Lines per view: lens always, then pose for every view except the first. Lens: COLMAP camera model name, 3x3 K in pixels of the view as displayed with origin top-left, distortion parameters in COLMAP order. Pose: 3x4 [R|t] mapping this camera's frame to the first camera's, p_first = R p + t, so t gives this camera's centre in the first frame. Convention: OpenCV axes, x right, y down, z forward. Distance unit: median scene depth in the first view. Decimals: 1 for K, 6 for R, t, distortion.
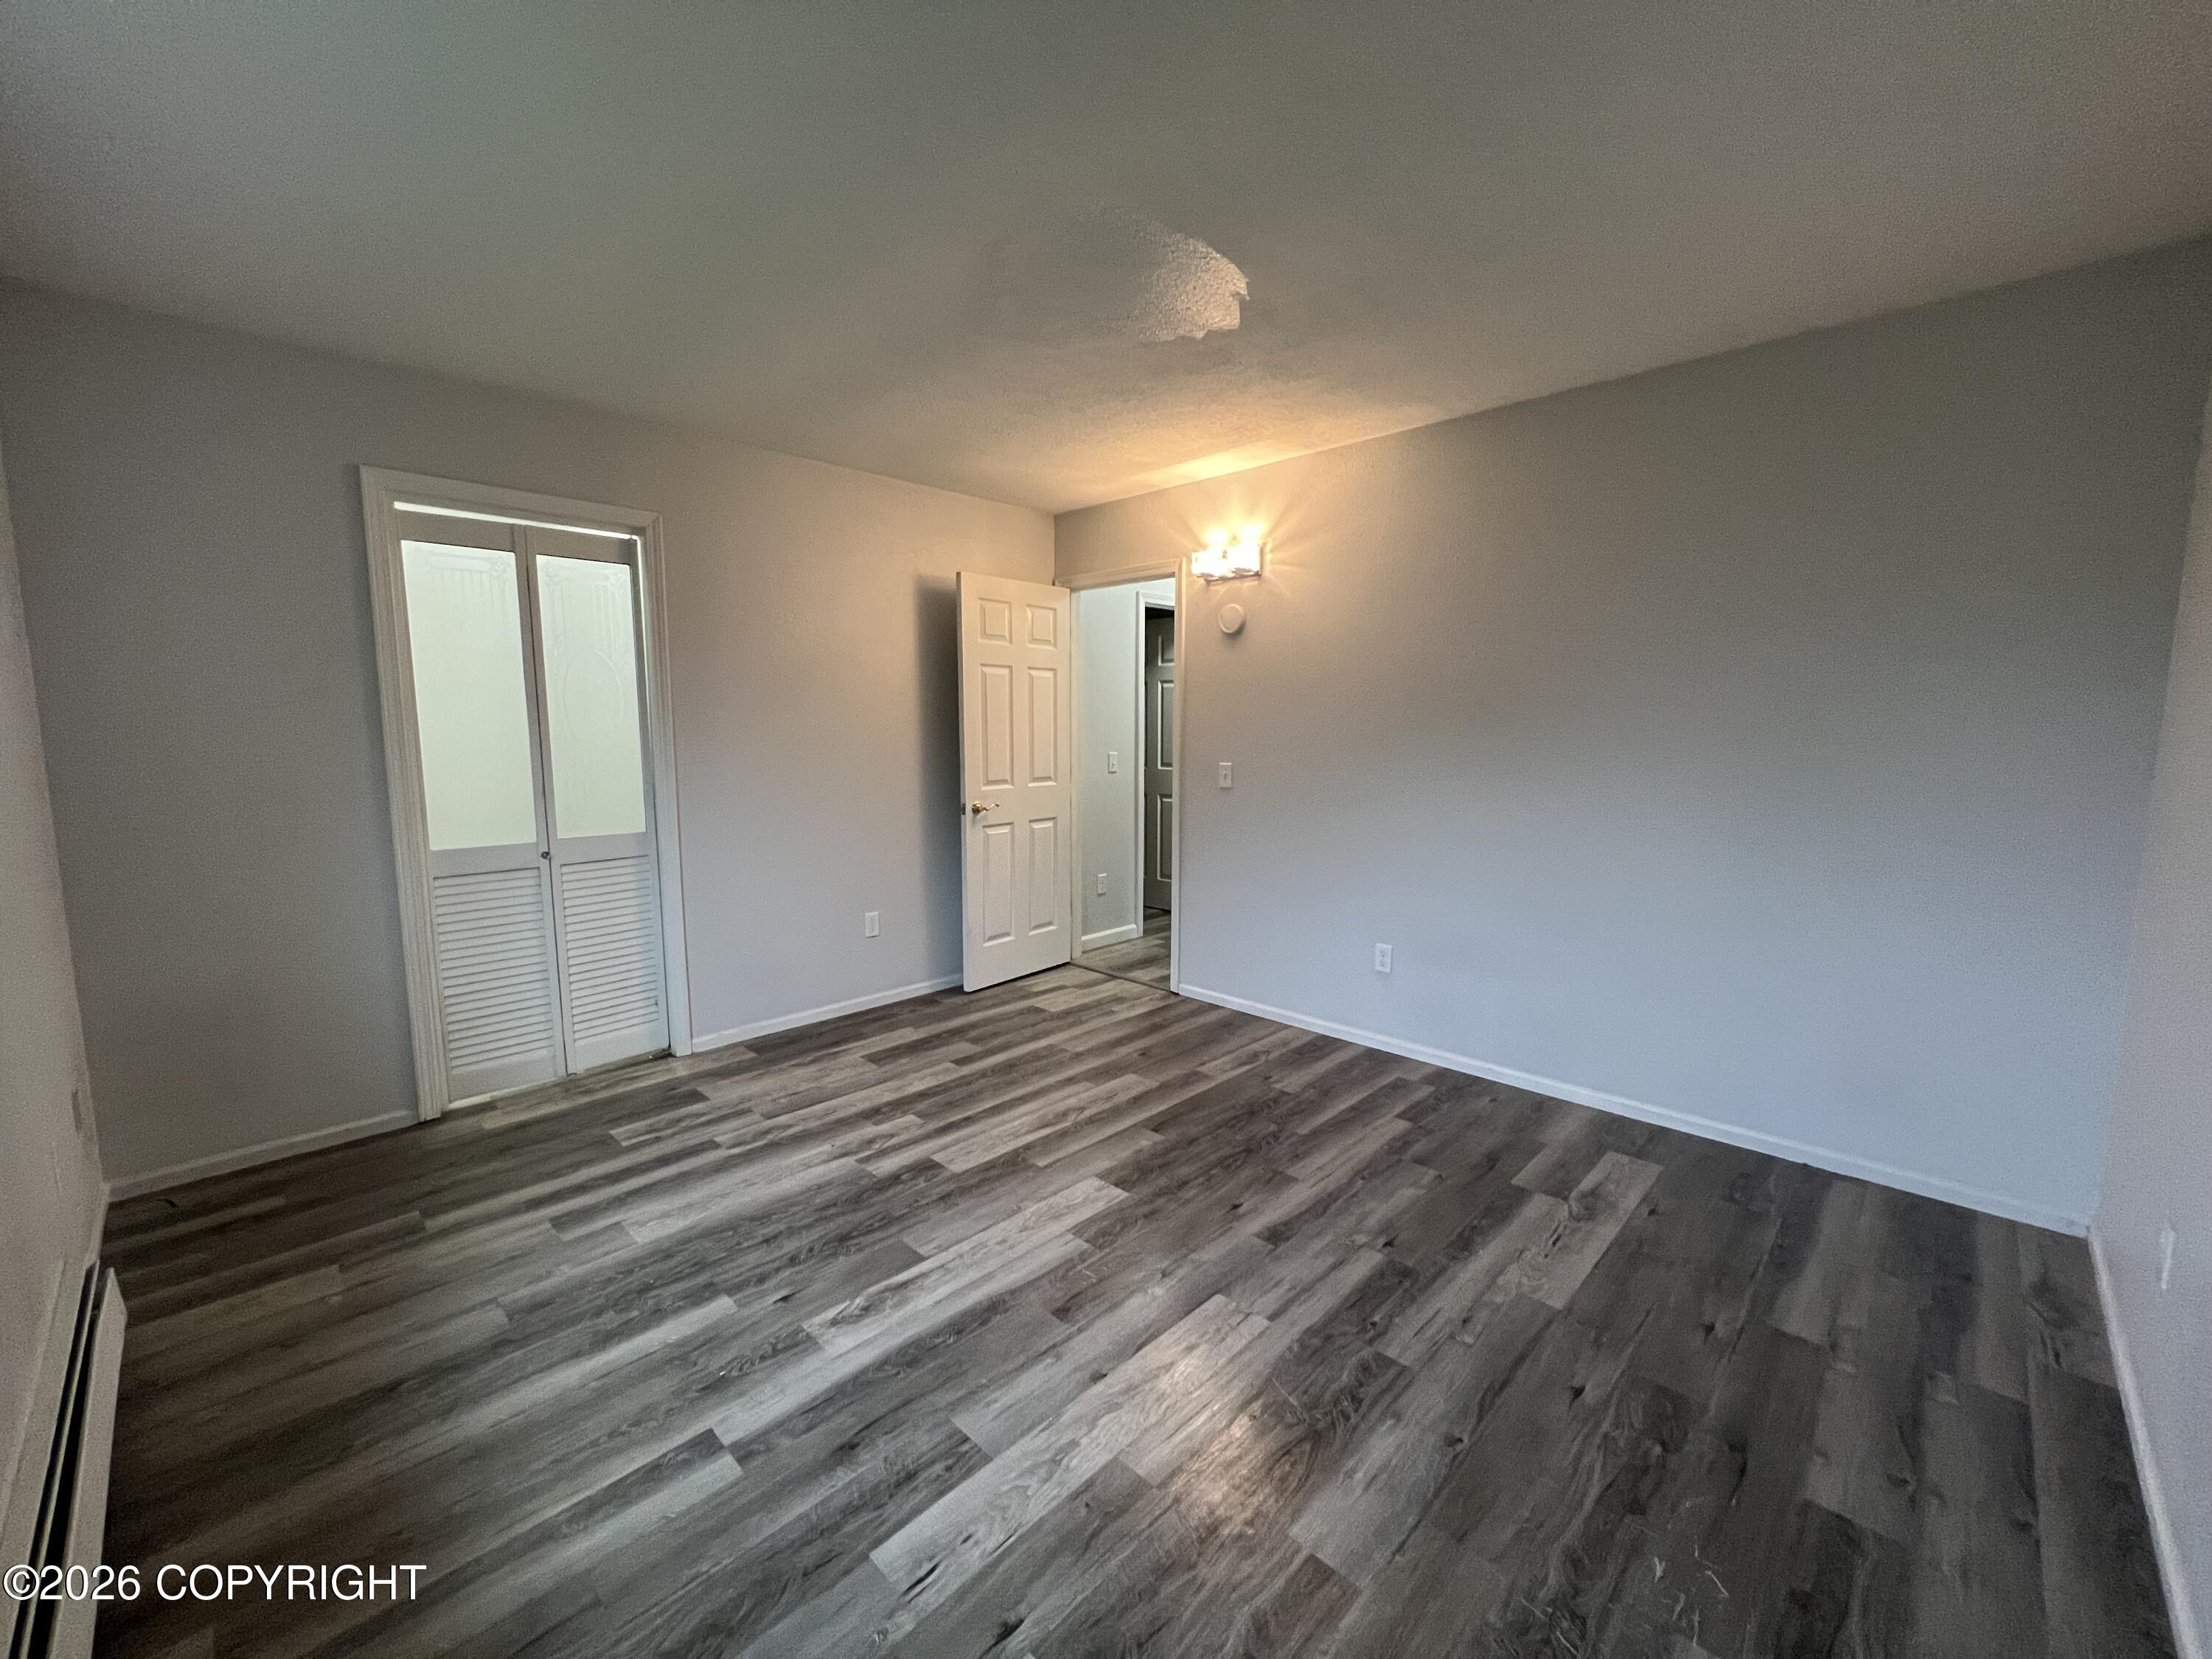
lens RADIAL K [[885.1, 0, 1091.1], [0, 885.1, 832.8], [0, 0, 1]] dist [-0.001414, 0.001179]
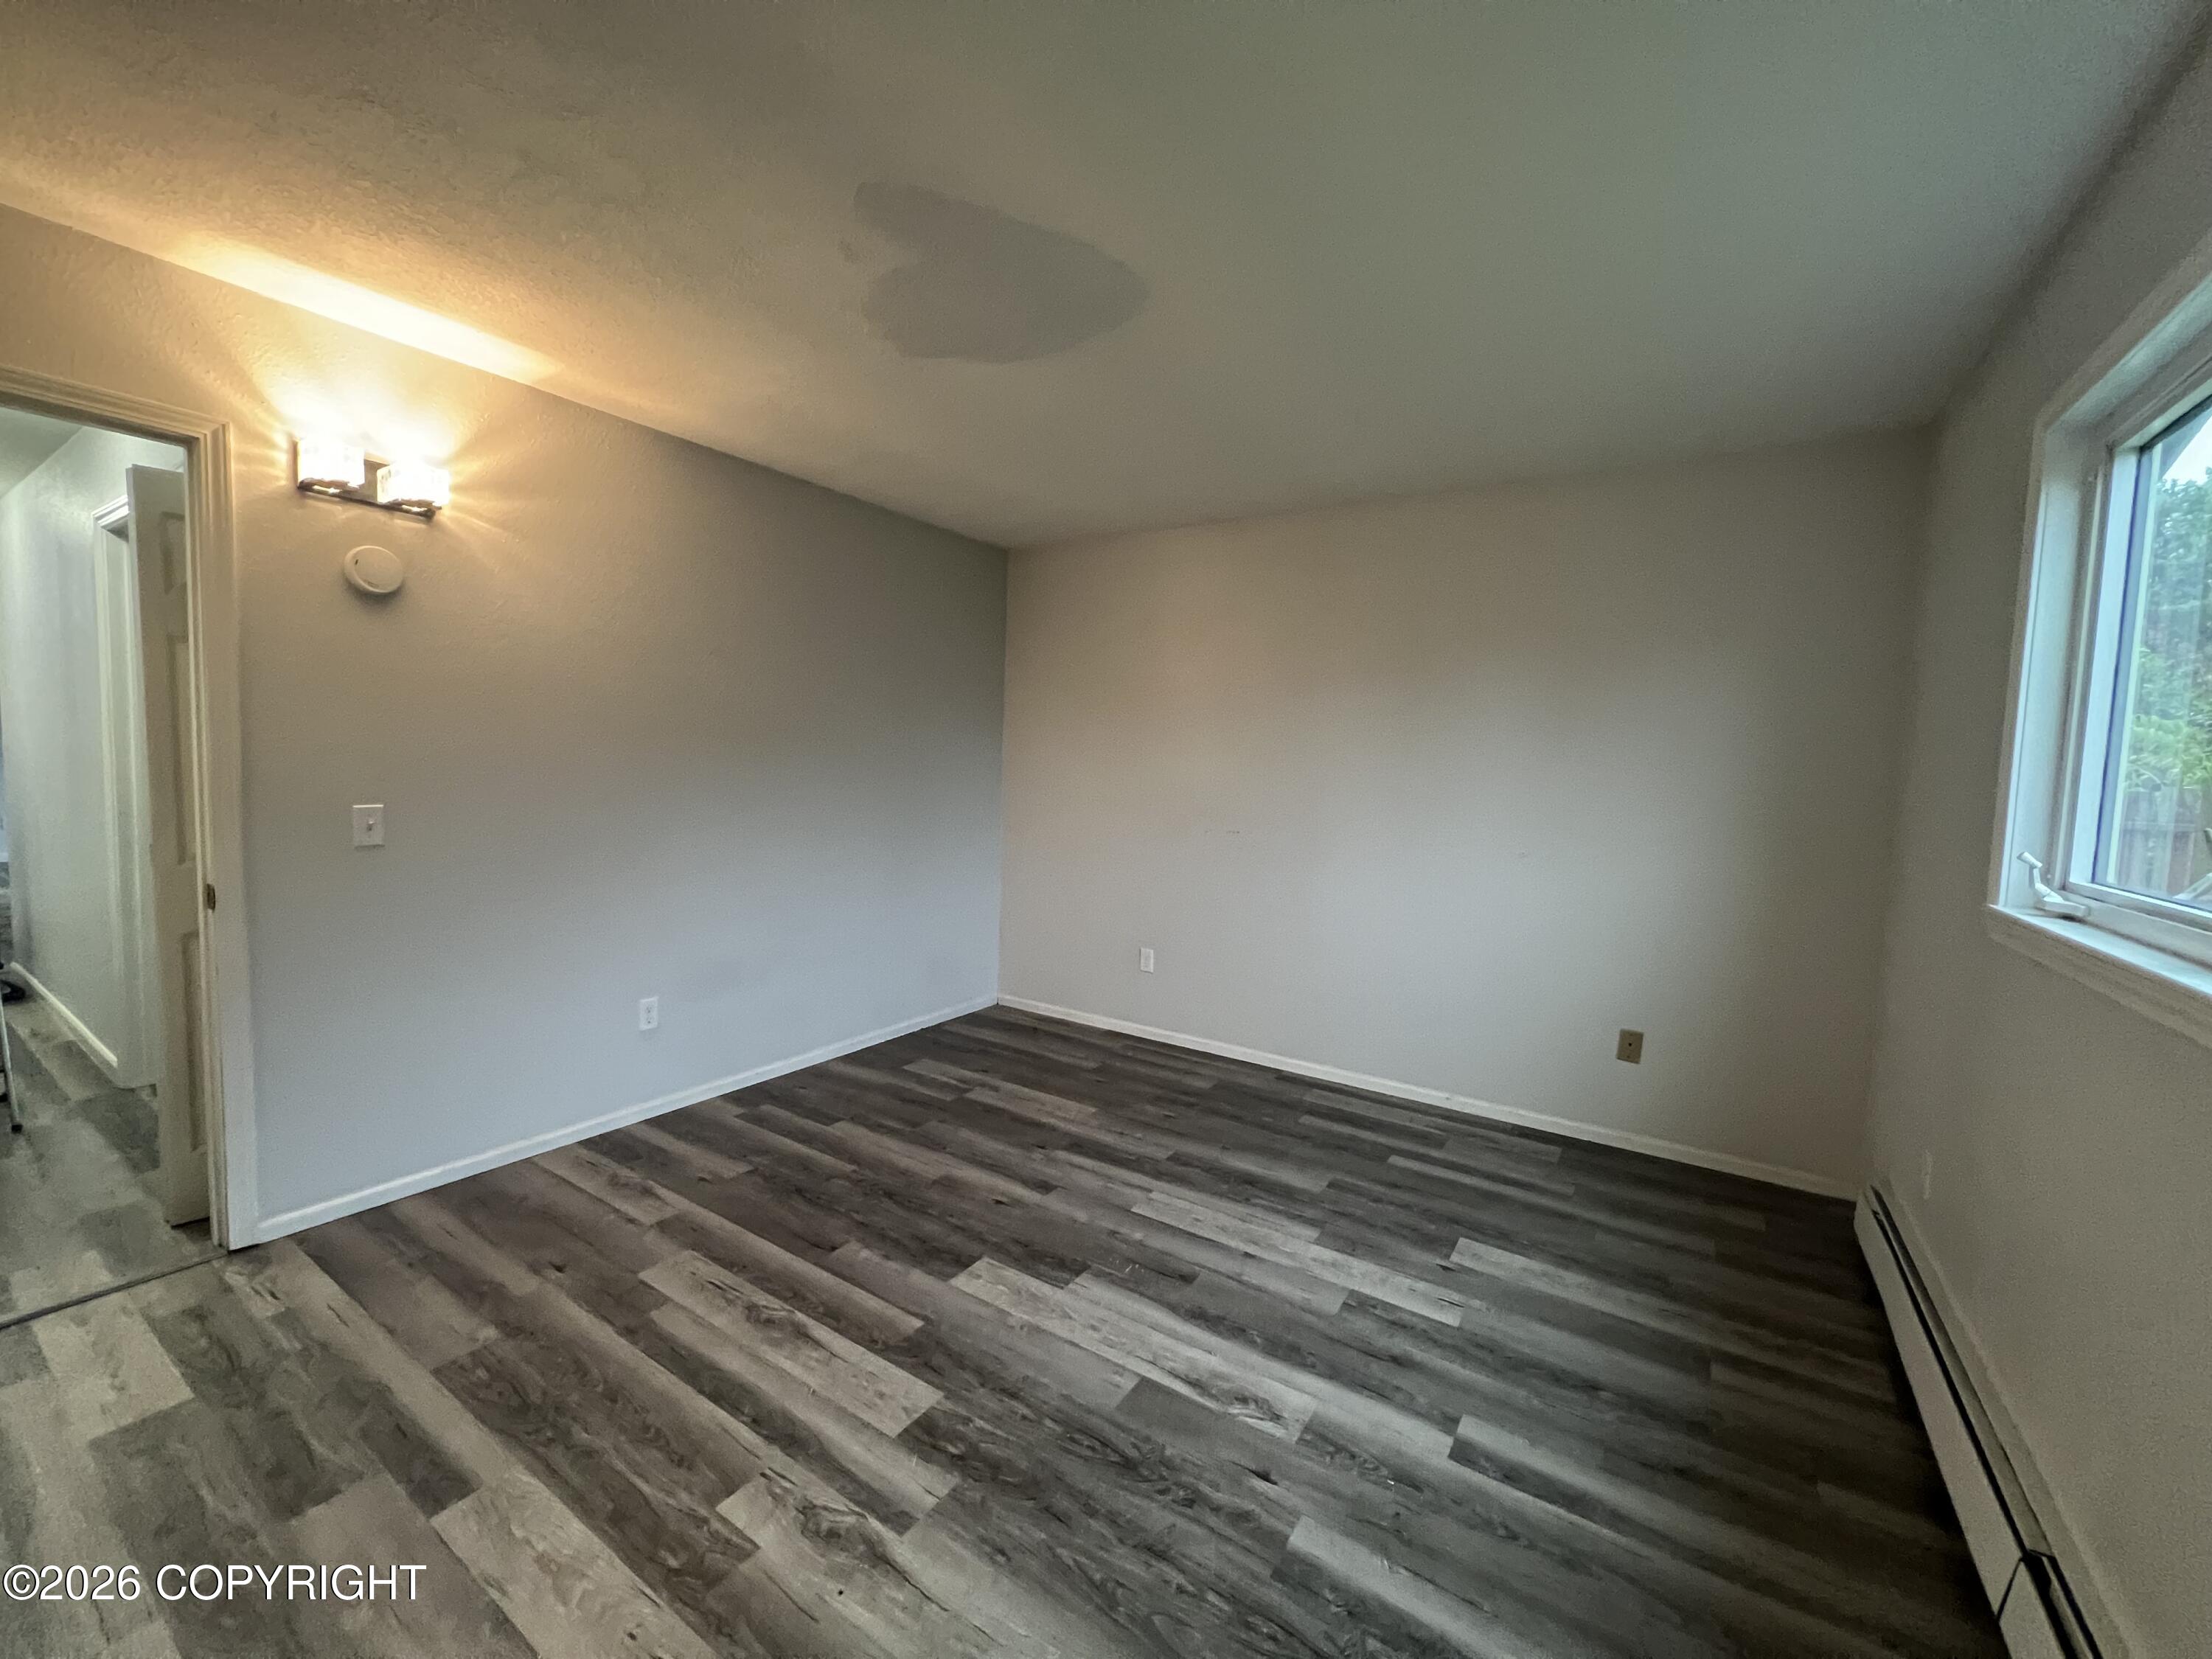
lens RADIAL K [[885.1, 0, 1094.8], [0, 885.1, 836.3], [0, 0, 1]] dist [-0.001414, 0.001179]
pose [[-0.193766, -0.085457, 0.977319, -0.747064], [0.086533, 0.990827, 0.103794, -0.108165], [-0.977224, 0.104682, -0.184594, 0.874389]]
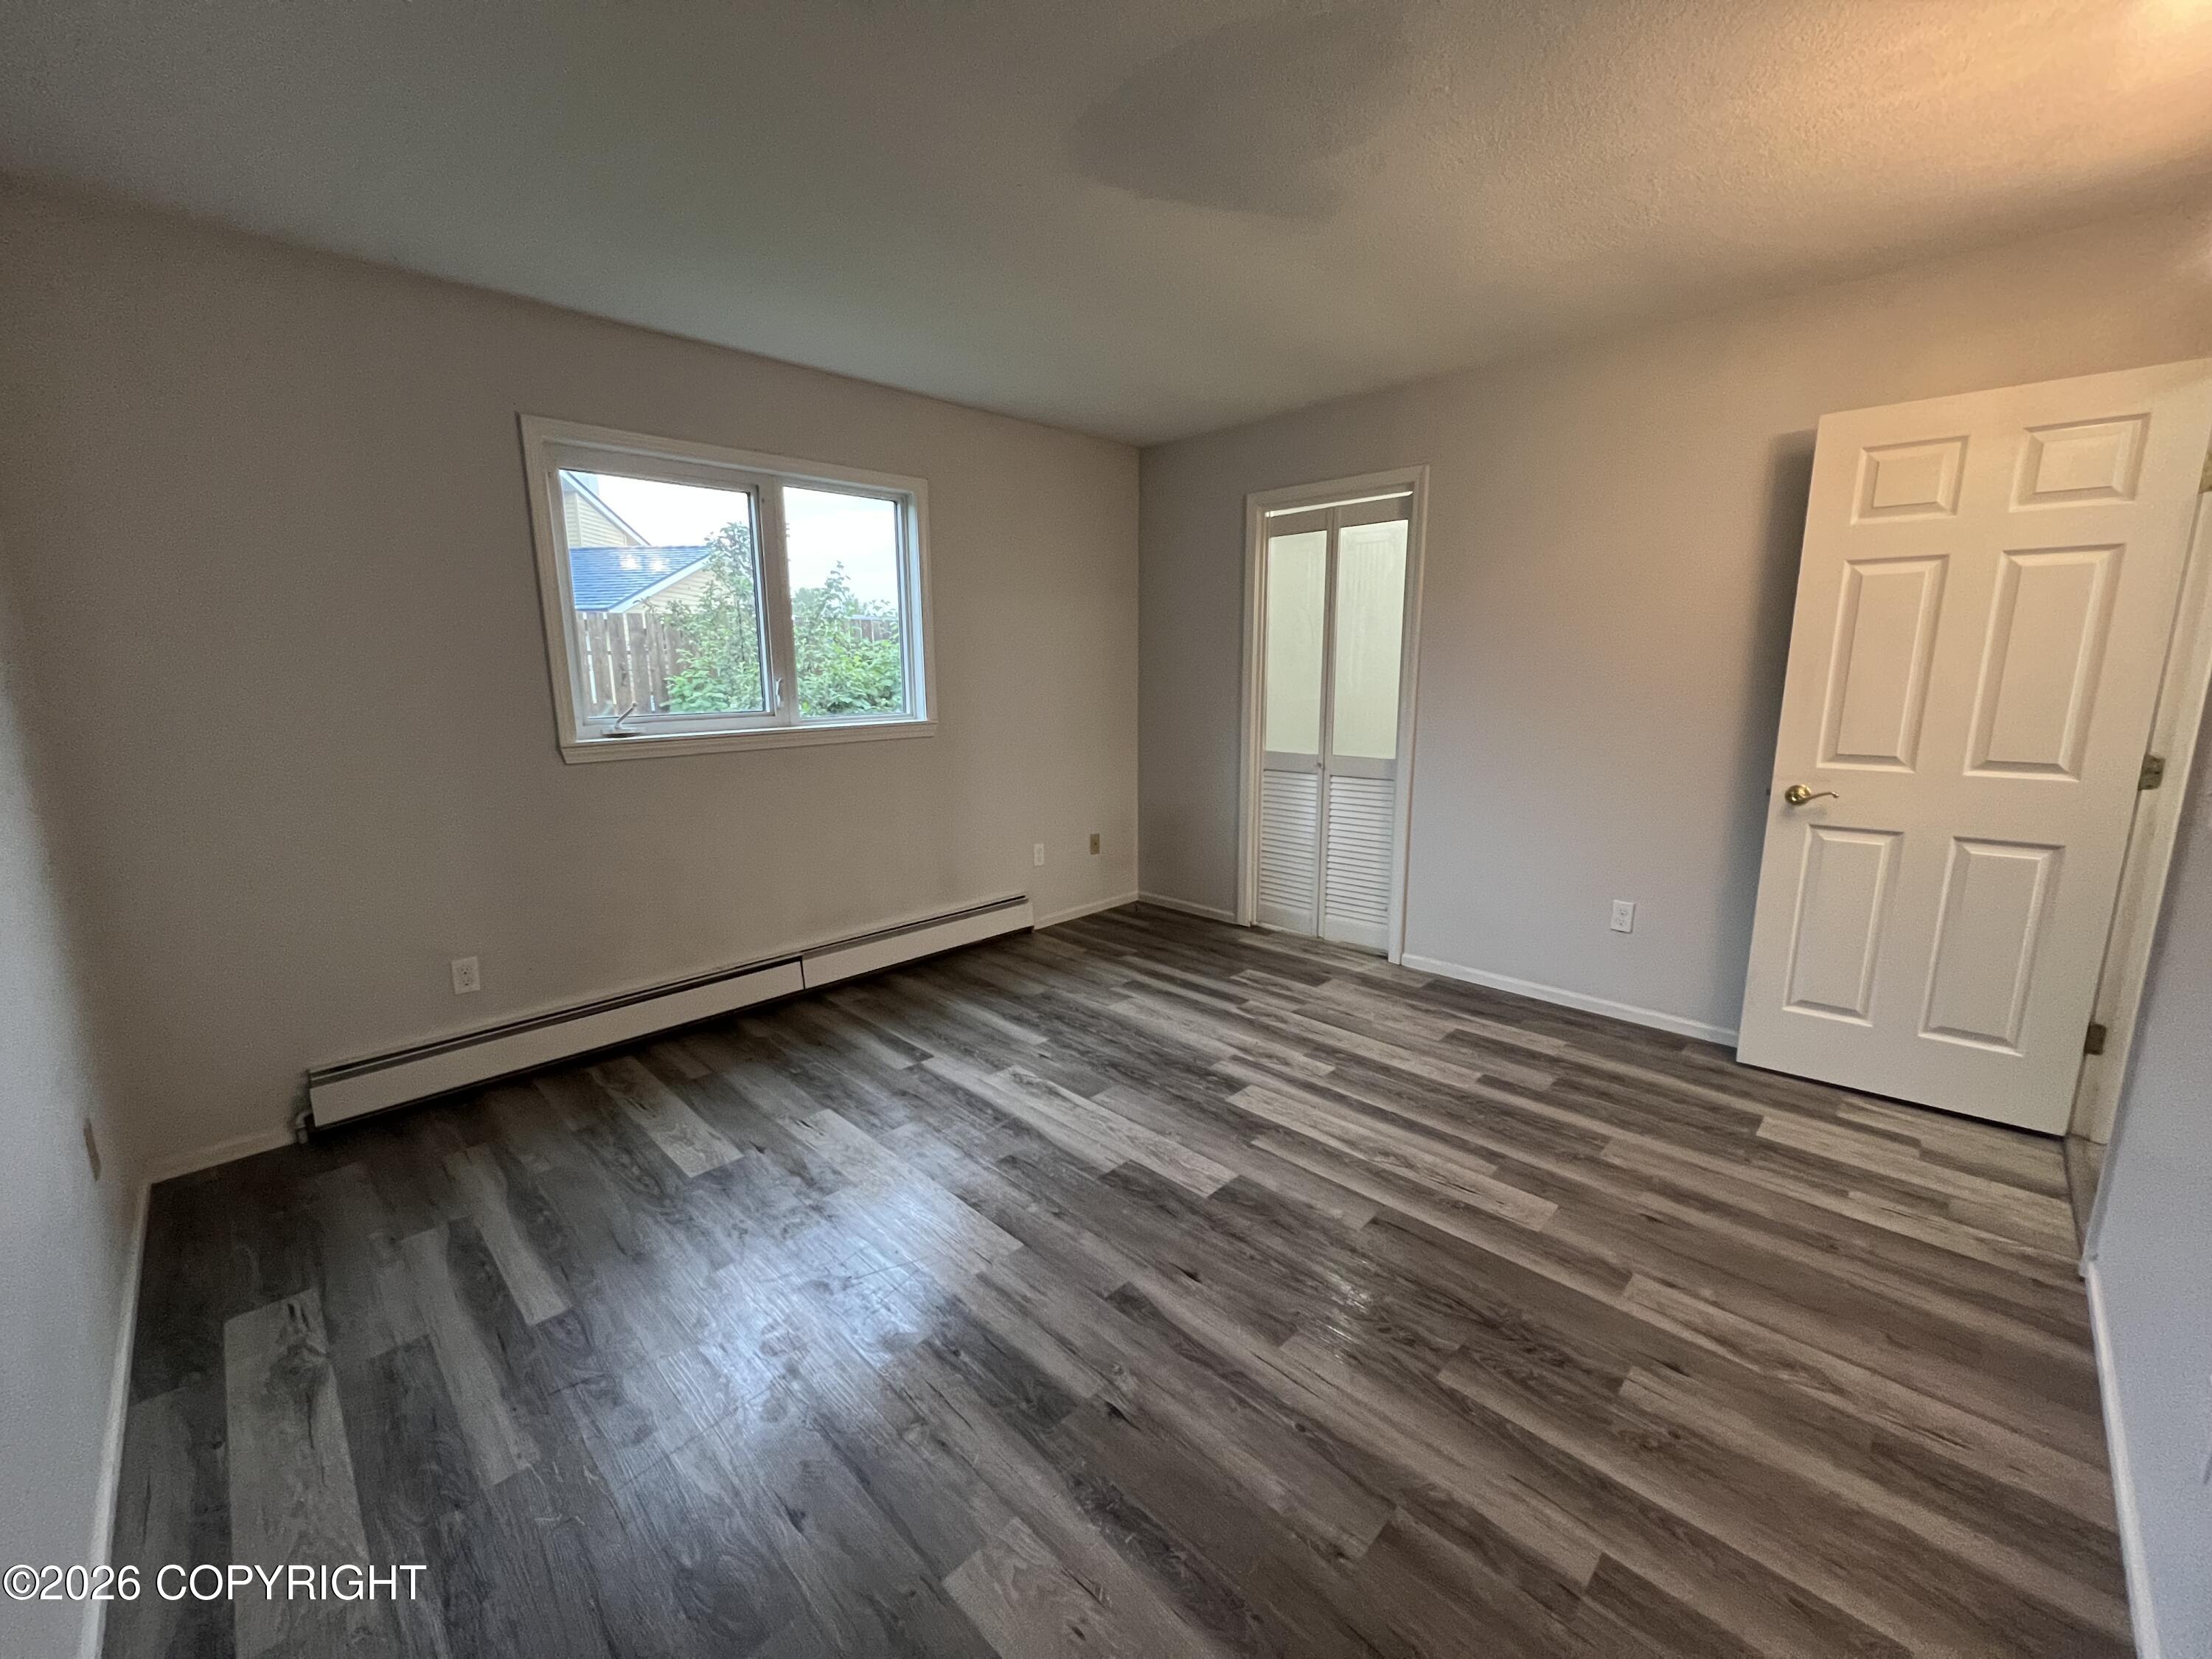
lens RADIAL K [[885.1, 0, 1097.3], [0, 885.1, 832.4], [0, 0, 1]] dist [-0.001414, 0.001179]
pose [[-0.001457, 0.190250, -0.981735, 0.737502], [-0.114112, 0.975291, 0.189171, -0.094737], [0.993467, 0.112304, 0.020289, 0.718002]]
